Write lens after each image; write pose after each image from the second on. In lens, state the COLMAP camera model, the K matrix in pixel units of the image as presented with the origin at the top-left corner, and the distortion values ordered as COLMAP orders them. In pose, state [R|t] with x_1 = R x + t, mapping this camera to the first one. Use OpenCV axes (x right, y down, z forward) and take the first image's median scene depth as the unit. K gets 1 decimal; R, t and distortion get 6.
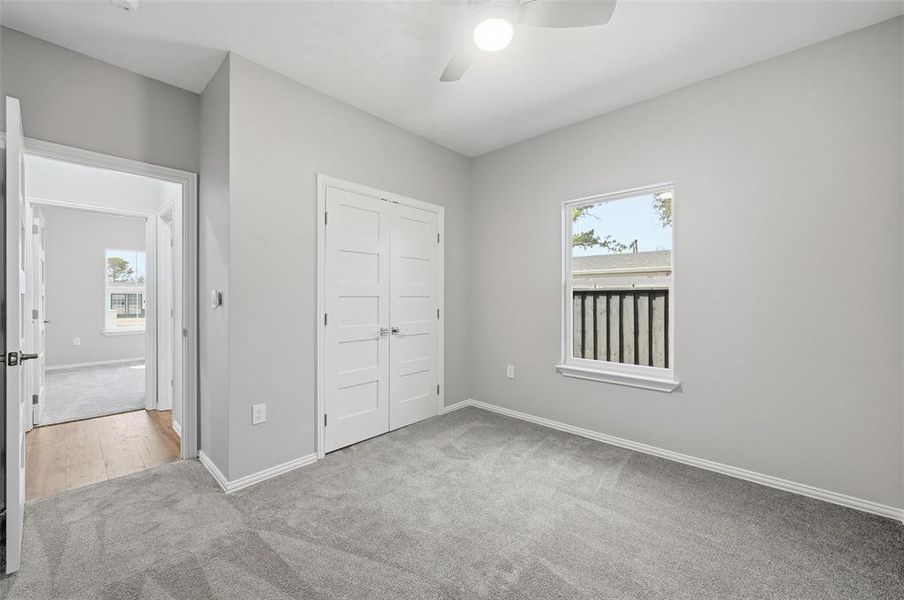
lens RADIAL K [[357.0, 0, 450.0], [0, 357.0, 296.8], [0, 0, 1]] dist [-0.001342, -0.000103]
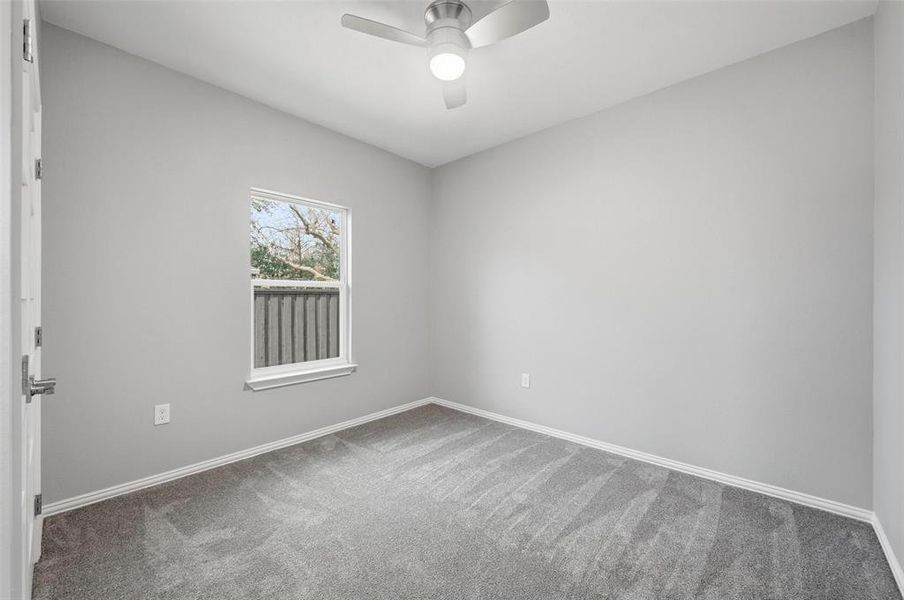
lens RADIAL K [[357.0, 0, 450.0], [0, 357.0, 296.8], [0, 0, 1]] dist [-0.001342, -0.000103]
pose [[0.006074, 0.004782, 0.999970, -0.579067], [0.009794, 0.999940, -0.004842, 0.006899], [-0.999934, 0.009823, 0.006027, 0.578527]]
